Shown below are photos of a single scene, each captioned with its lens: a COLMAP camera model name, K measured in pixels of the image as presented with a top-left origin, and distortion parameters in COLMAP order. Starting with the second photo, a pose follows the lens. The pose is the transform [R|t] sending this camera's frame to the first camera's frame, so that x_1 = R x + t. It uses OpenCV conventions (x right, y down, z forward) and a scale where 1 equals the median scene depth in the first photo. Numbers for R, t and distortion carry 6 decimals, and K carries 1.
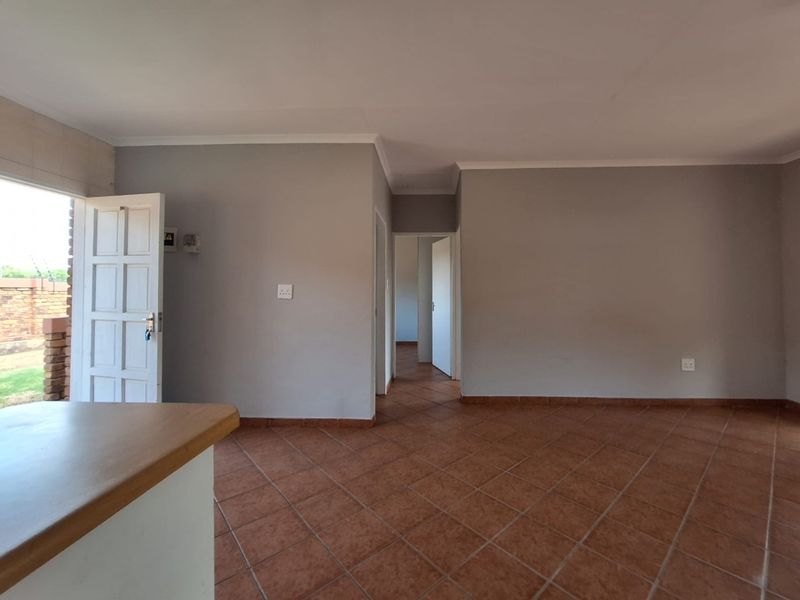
lens RADIAL K [[336.3, 0, 415.1], [0, 336.3, 283.6], [0, 0, 1]] dist [-0.001341, -0.000207]
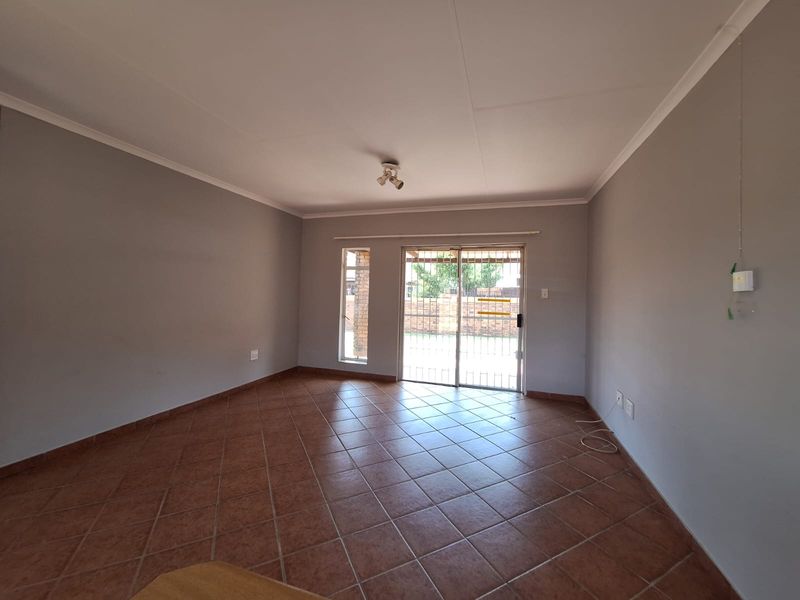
lens RADIAL K [[320.5, 0, 404.3], [0, 320.5, 286.6], [0, 0, 1]] dist [-0.000451, -0.000180]
pose [[0.257845, 0.023429, 0.965902, -0.304415], [-0.040856, 0.999076, -0.013327, -0.039818], [-0.965322, -0.036027, 0.258564, 0.158905]]
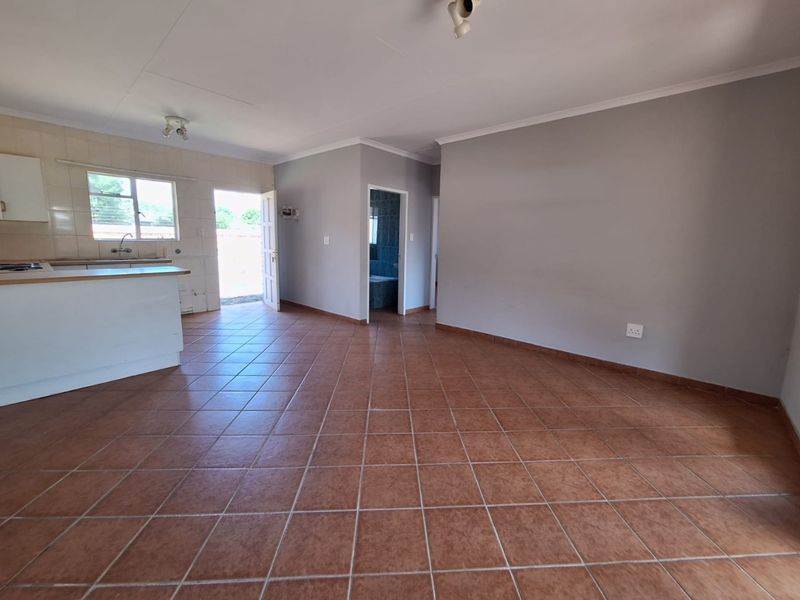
lens RADIAL K [[322.3, 0, 407.1], [0, 322.3, 285.3], [0, 0, 1]] dist [-0.002663, -0.000353]
pose [[0.781485, 0.105880, -0.614874, 1.069076], [-0.014060, 0.988234, 0.152301, -0.008368], [0.623765, -0.110376, 0.773779, -0.066014]]
